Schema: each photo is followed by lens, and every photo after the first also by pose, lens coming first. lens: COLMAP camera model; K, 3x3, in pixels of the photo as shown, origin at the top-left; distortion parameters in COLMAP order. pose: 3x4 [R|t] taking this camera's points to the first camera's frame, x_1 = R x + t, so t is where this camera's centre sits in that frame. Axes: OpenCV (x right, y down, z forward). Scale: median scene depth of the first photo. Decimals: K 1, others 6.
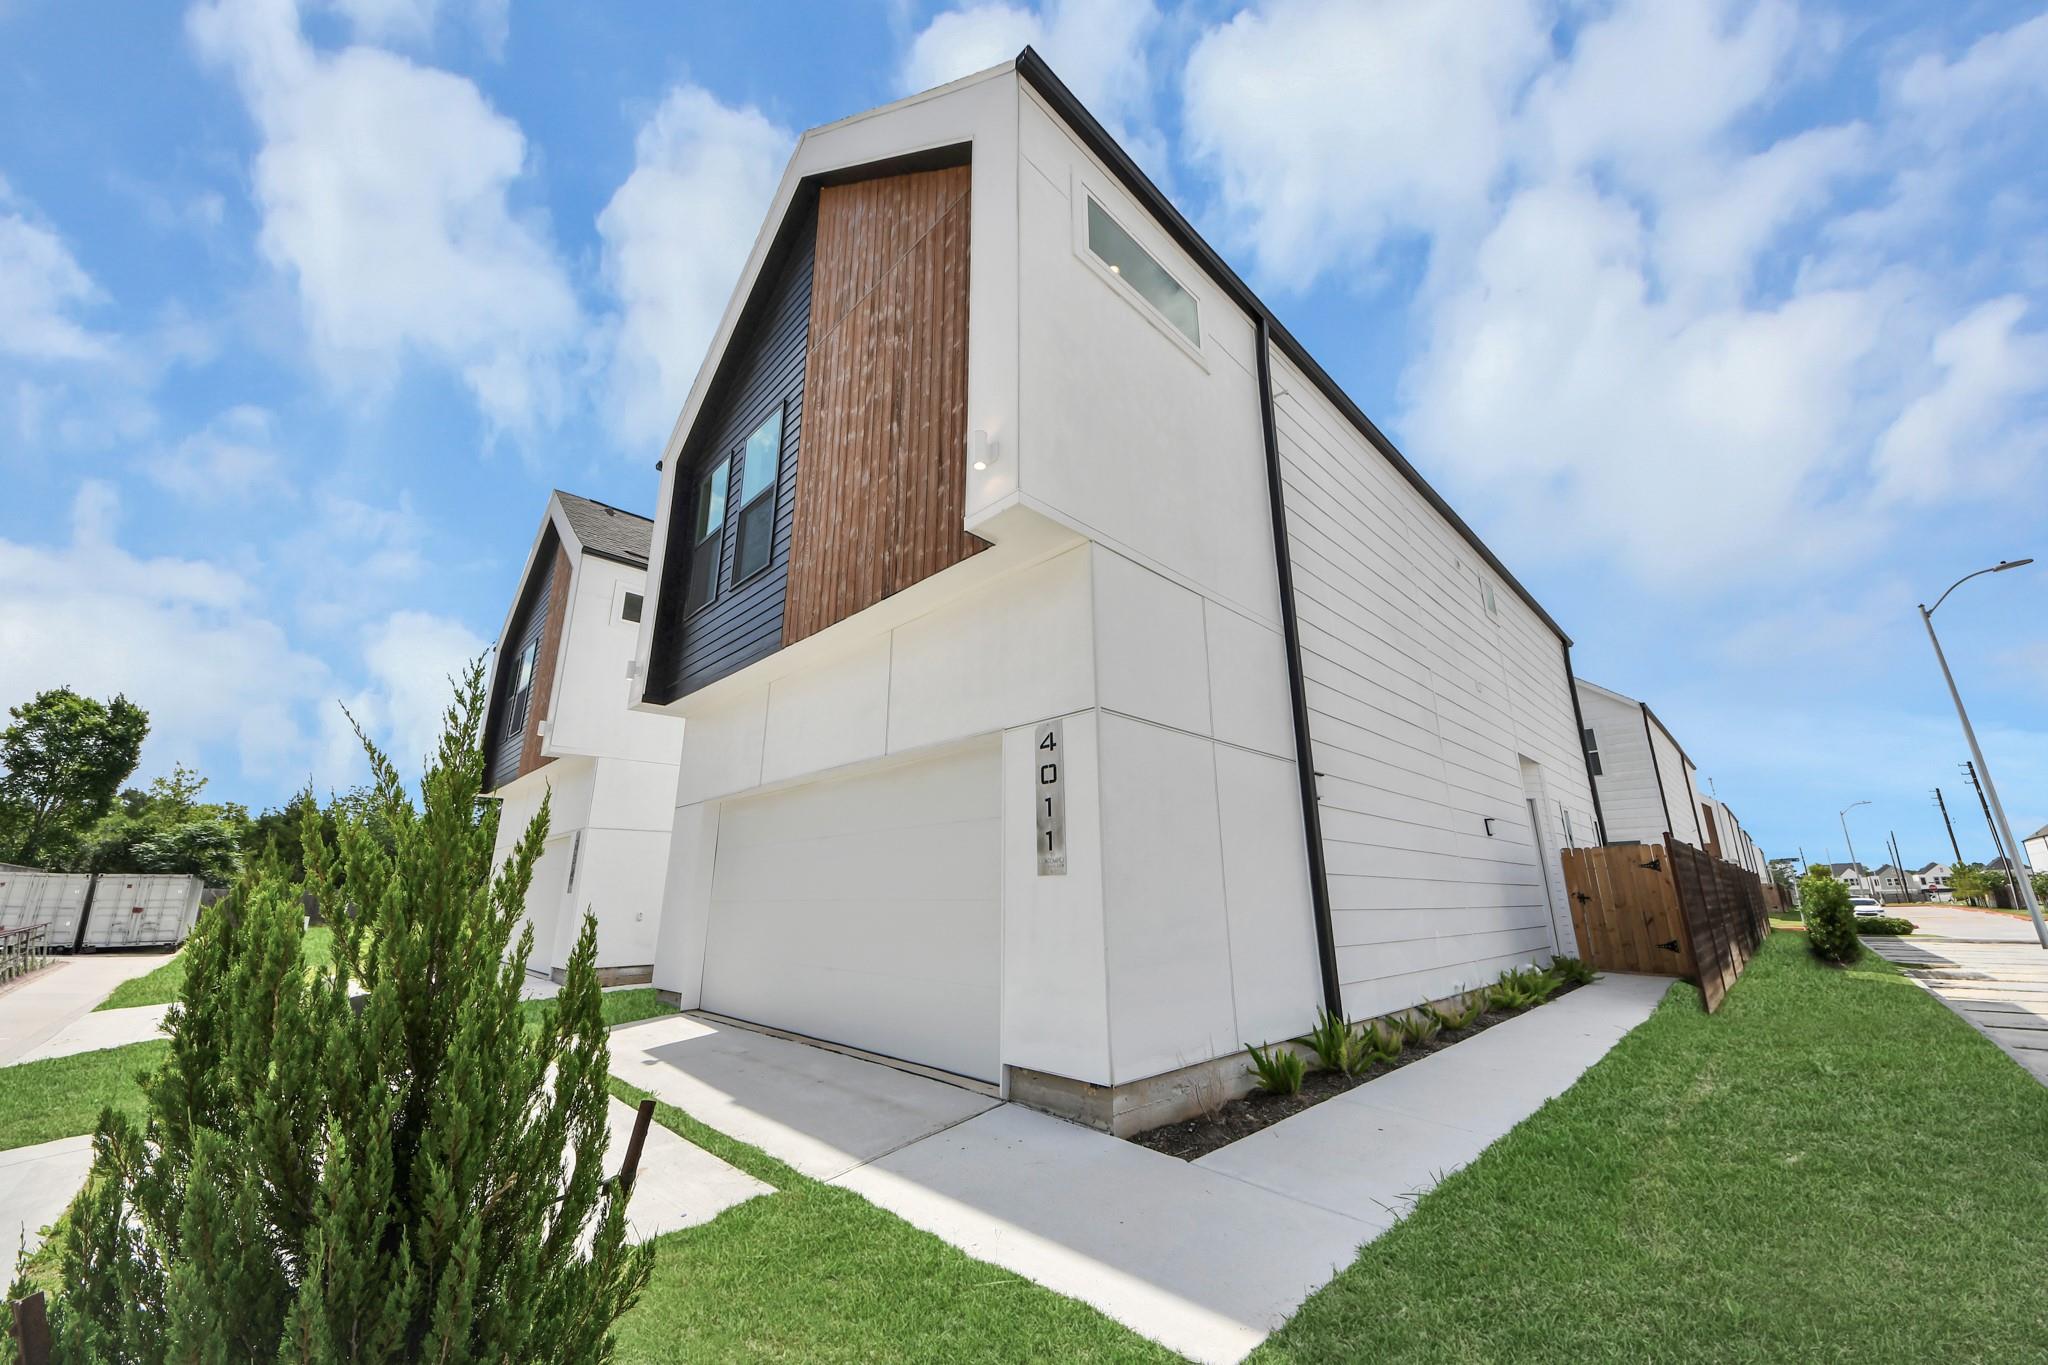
lens RADIAL K [[741.2, 0, 1028.7], [0, 741.2, 690.4], [0, 0, 1]] dist [0.030995, -0.021256]
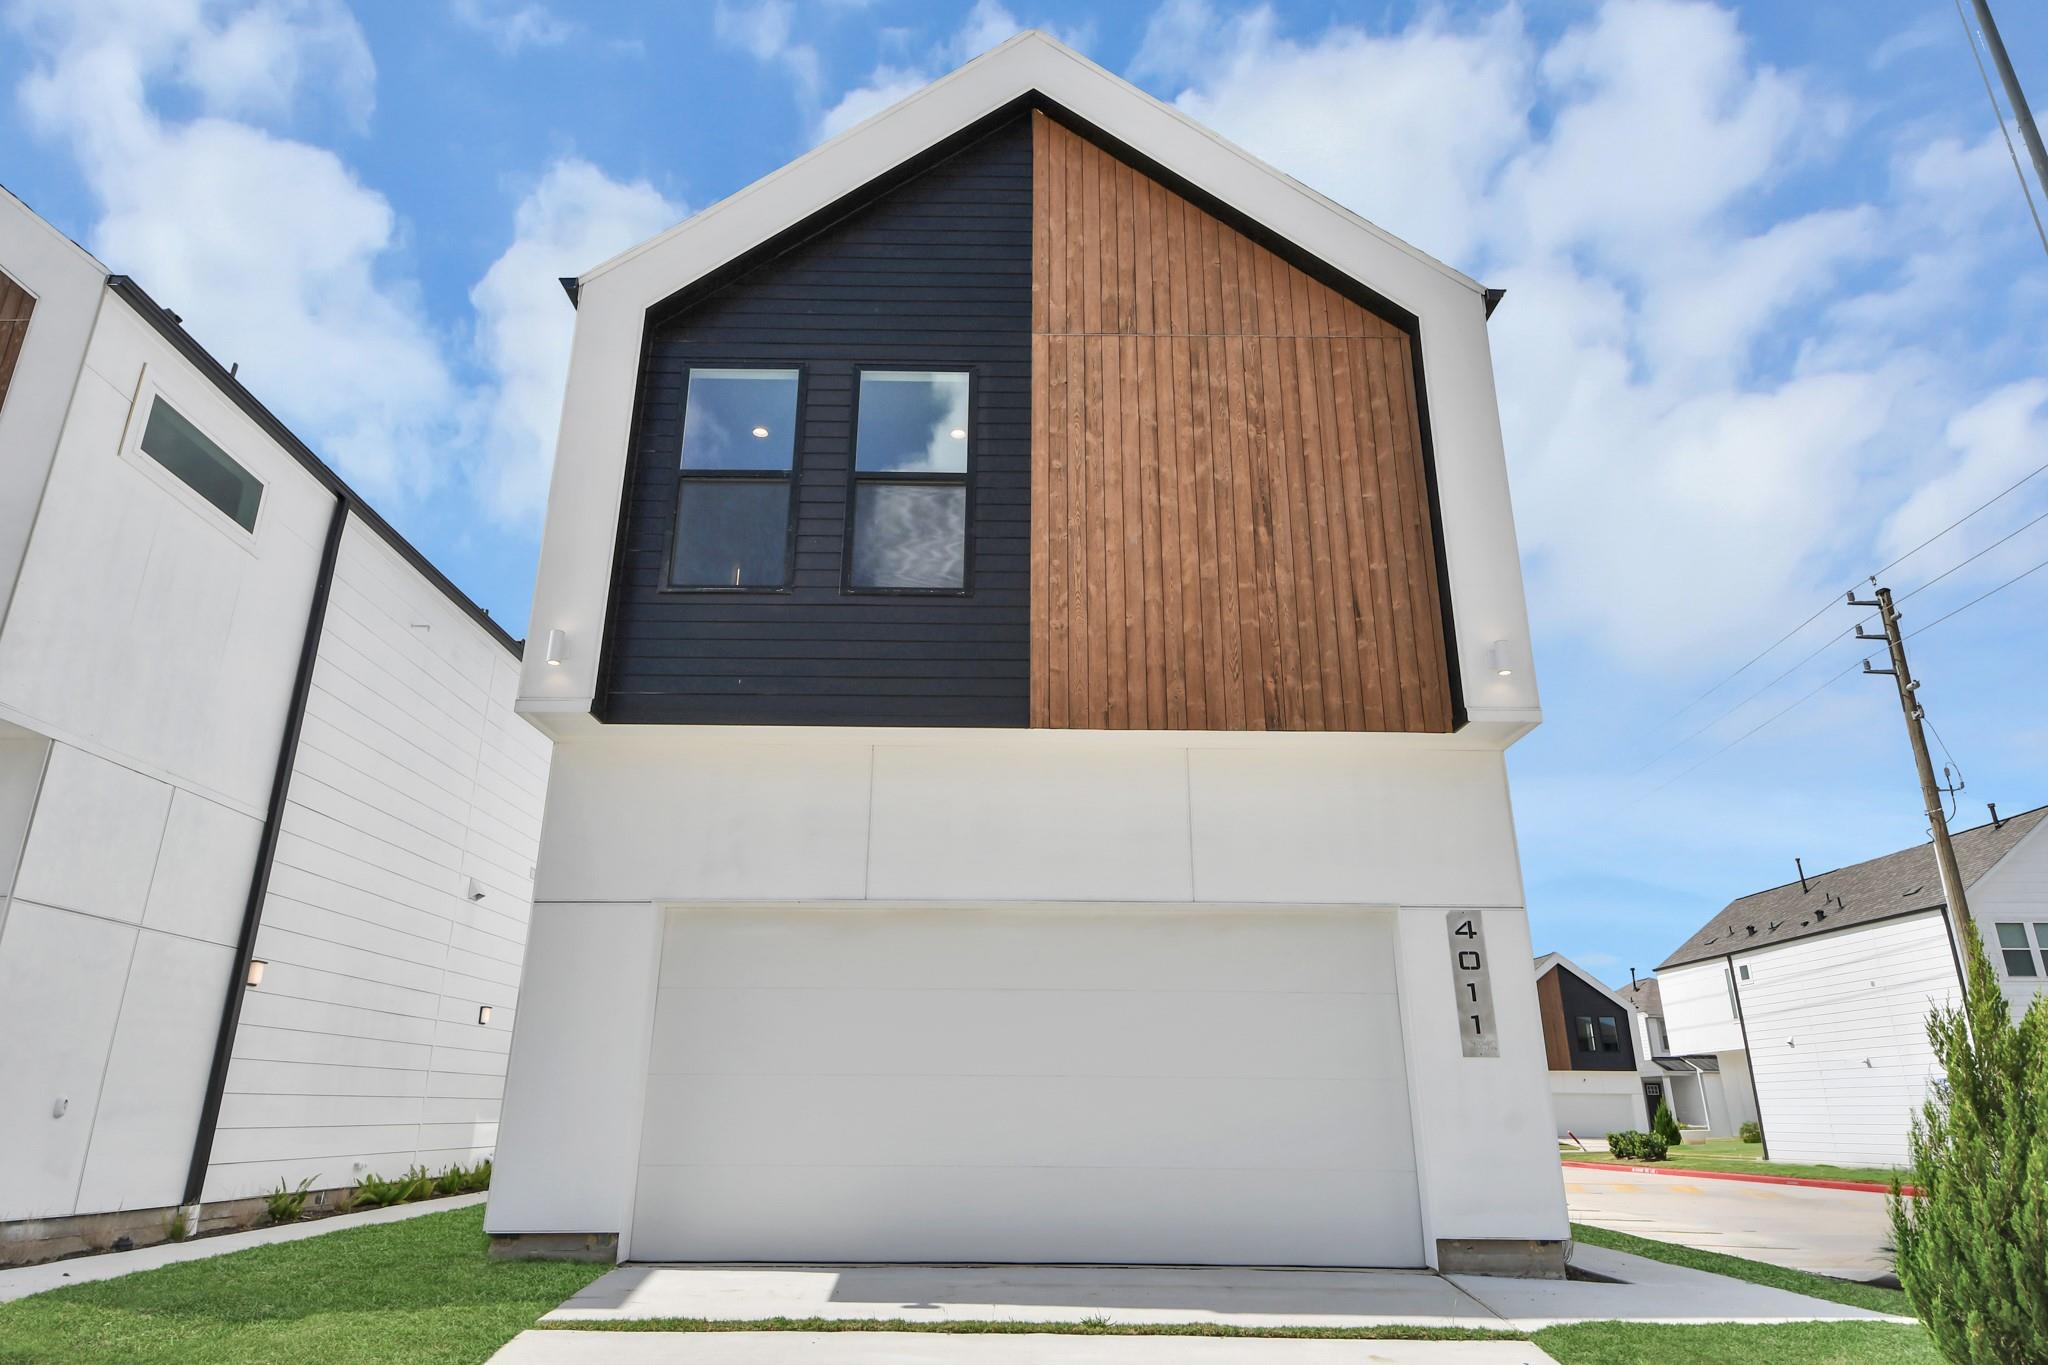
lens RADIAL K [[1229.6, 0, 1024.0], [0, 1229.6, 682.5], [0, 0, 1]] dist [-0.017965, -0.000564]
pose [[0.697708, 0.256813, 0.668768, -1.425482], [-0.202409, 0.966167, -0.159848, 0.116320], [-0.687193, -0.023837, 0.726084, 0.149960]]
